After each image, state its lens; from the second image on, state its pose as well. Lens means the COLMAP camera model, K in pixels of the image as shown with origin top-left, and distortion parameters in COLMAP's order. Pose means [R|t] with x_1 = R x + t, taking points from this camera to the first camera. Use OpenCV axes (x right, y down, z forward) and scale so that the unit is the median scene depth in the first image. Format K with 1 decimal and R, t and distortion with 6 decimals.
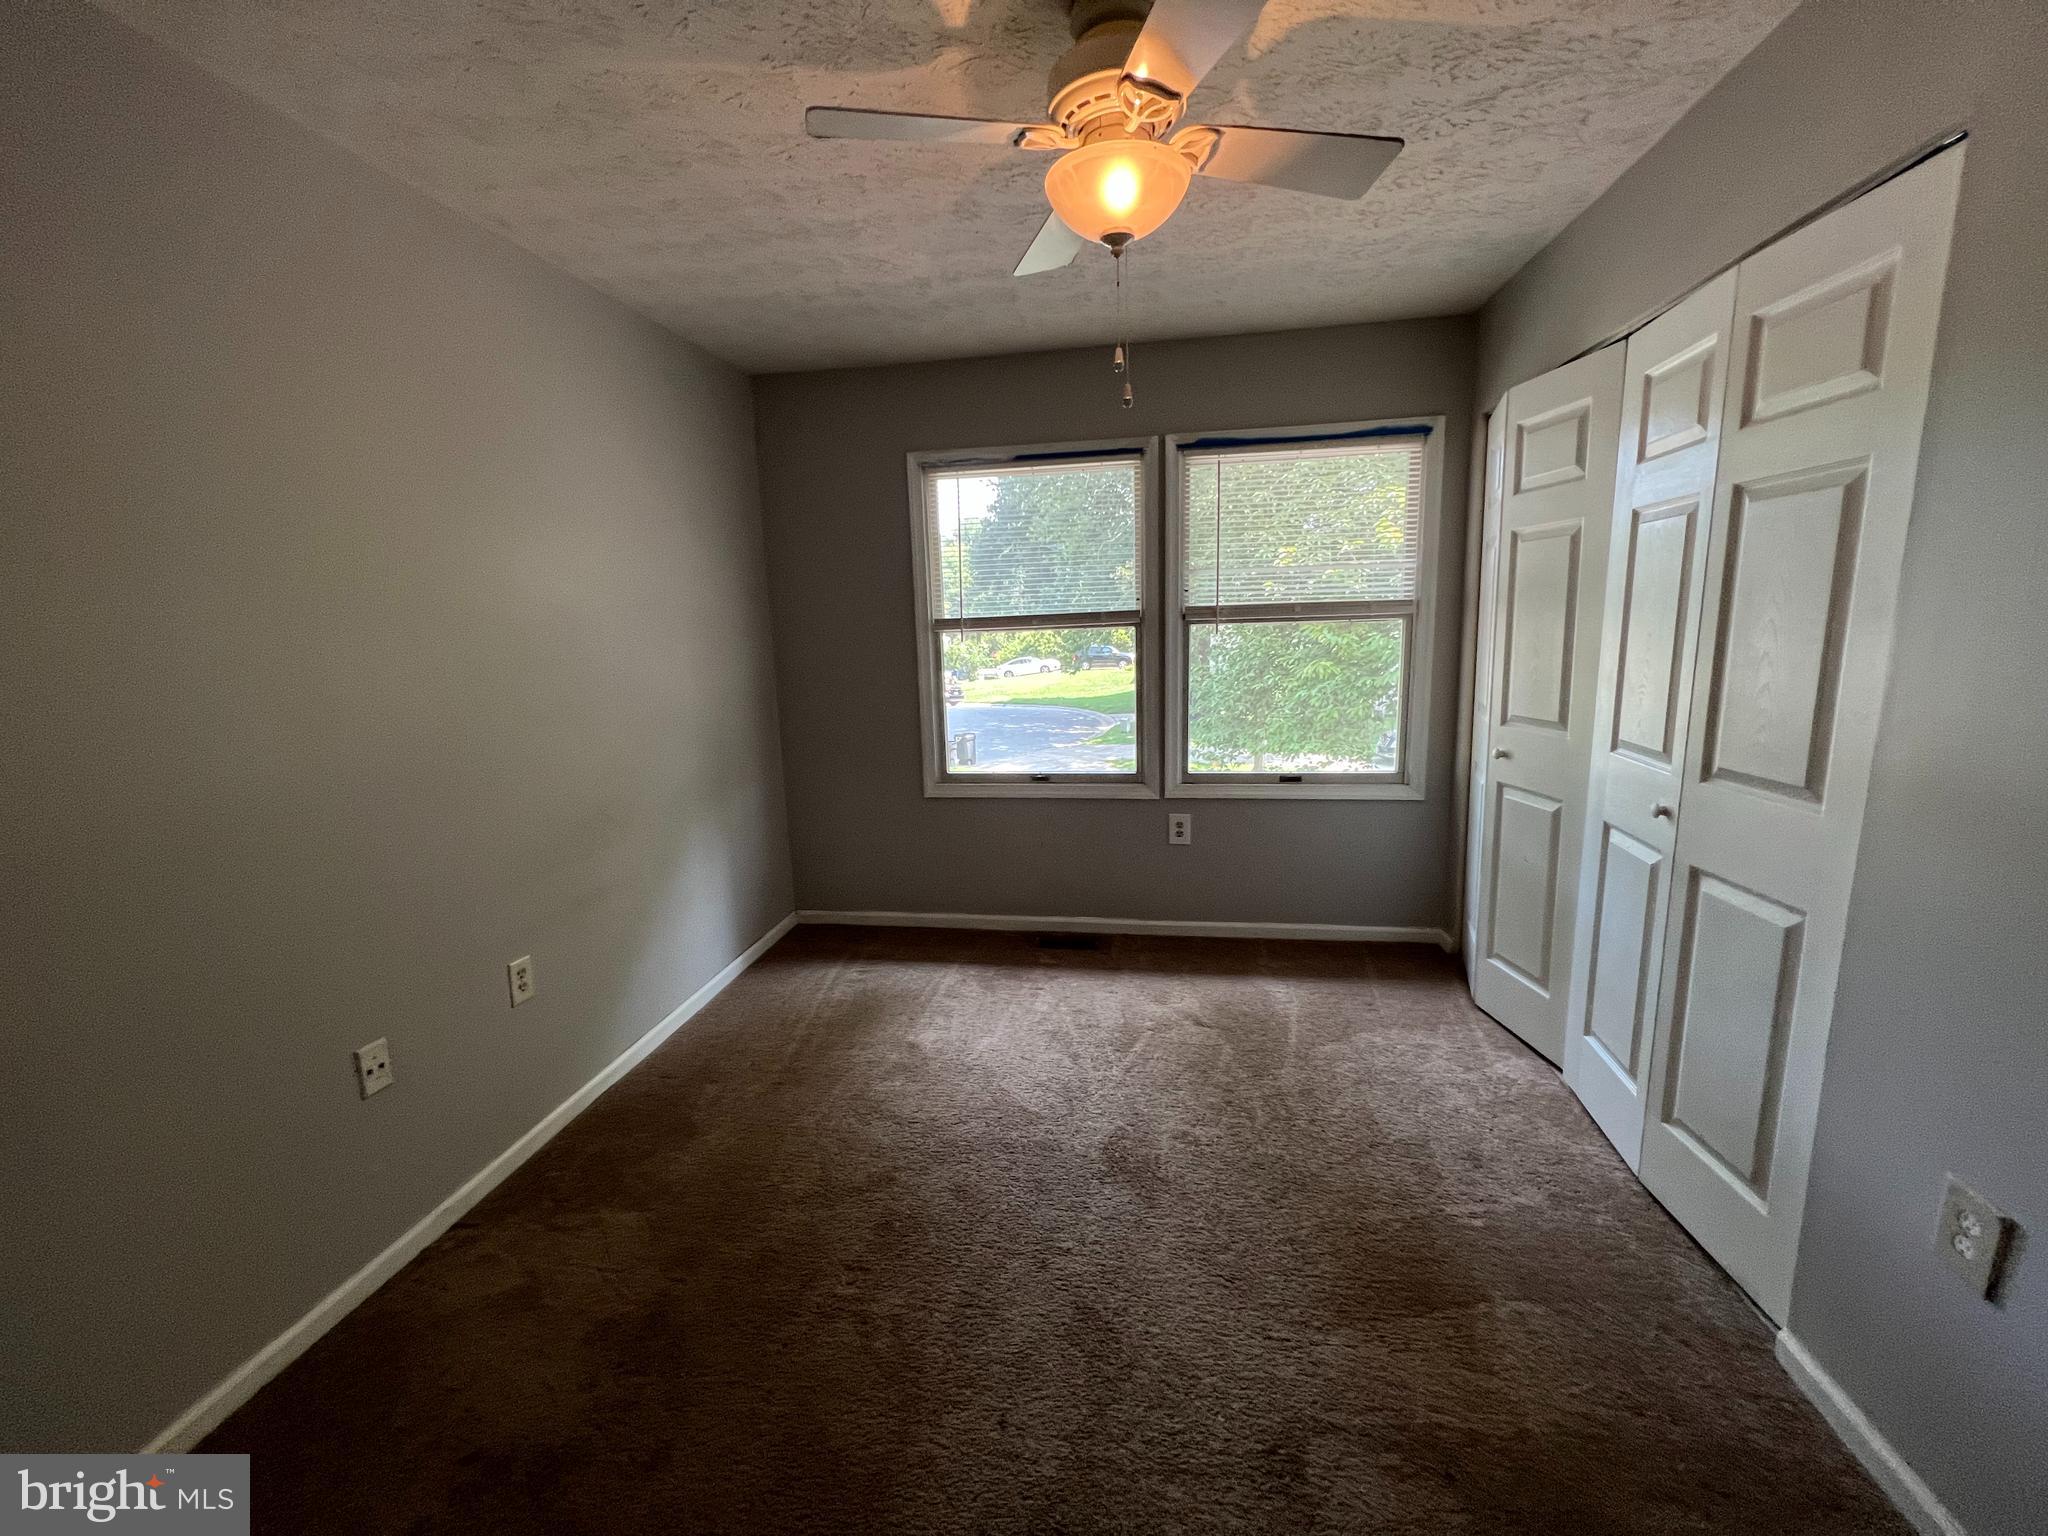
lens RADIAL K [[822.4, 0, 1020.8], [0, 822.4, 761.5], [0, 0, 1]] dist [-0.001480, 0.000161]
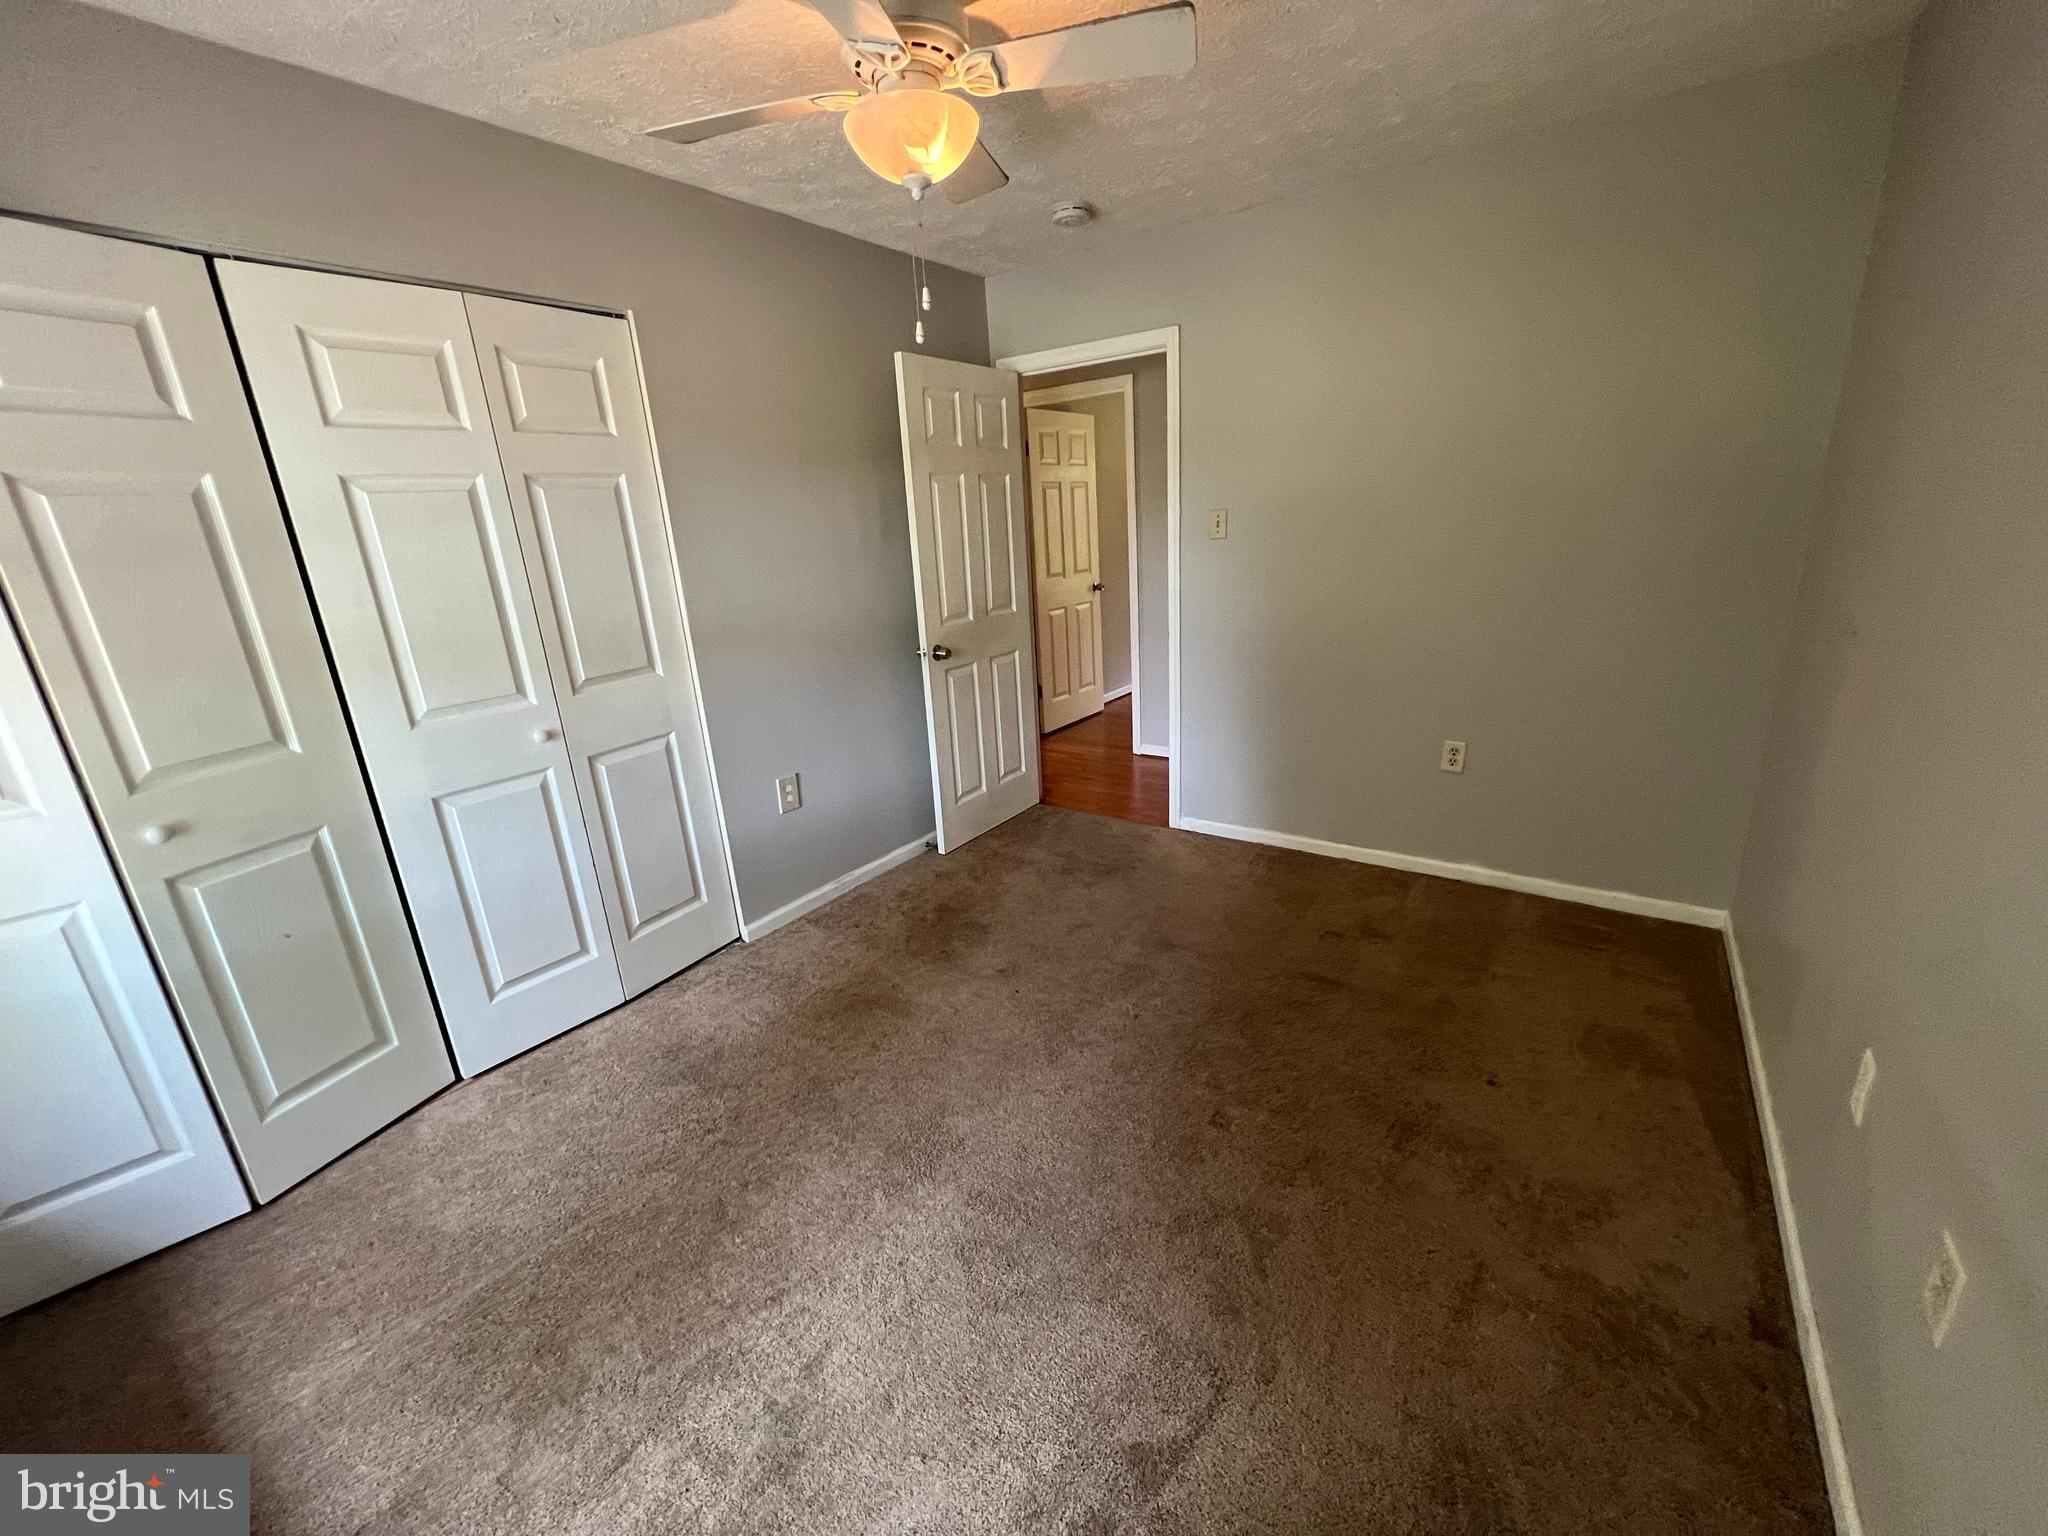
lens RADIAL K [[822.4, 0, 1020.8], [0, 822.4, 761.5], [0, 0, 1]] dist [-0.001480, 0.000161]
pose [[-0.896154, -0.041392, 0.441809, -0.442660], [0.166761, 0.891245, 0.421751, -0.332404], [-0.411217, 0.451630, -0.791790, 1.854784]]
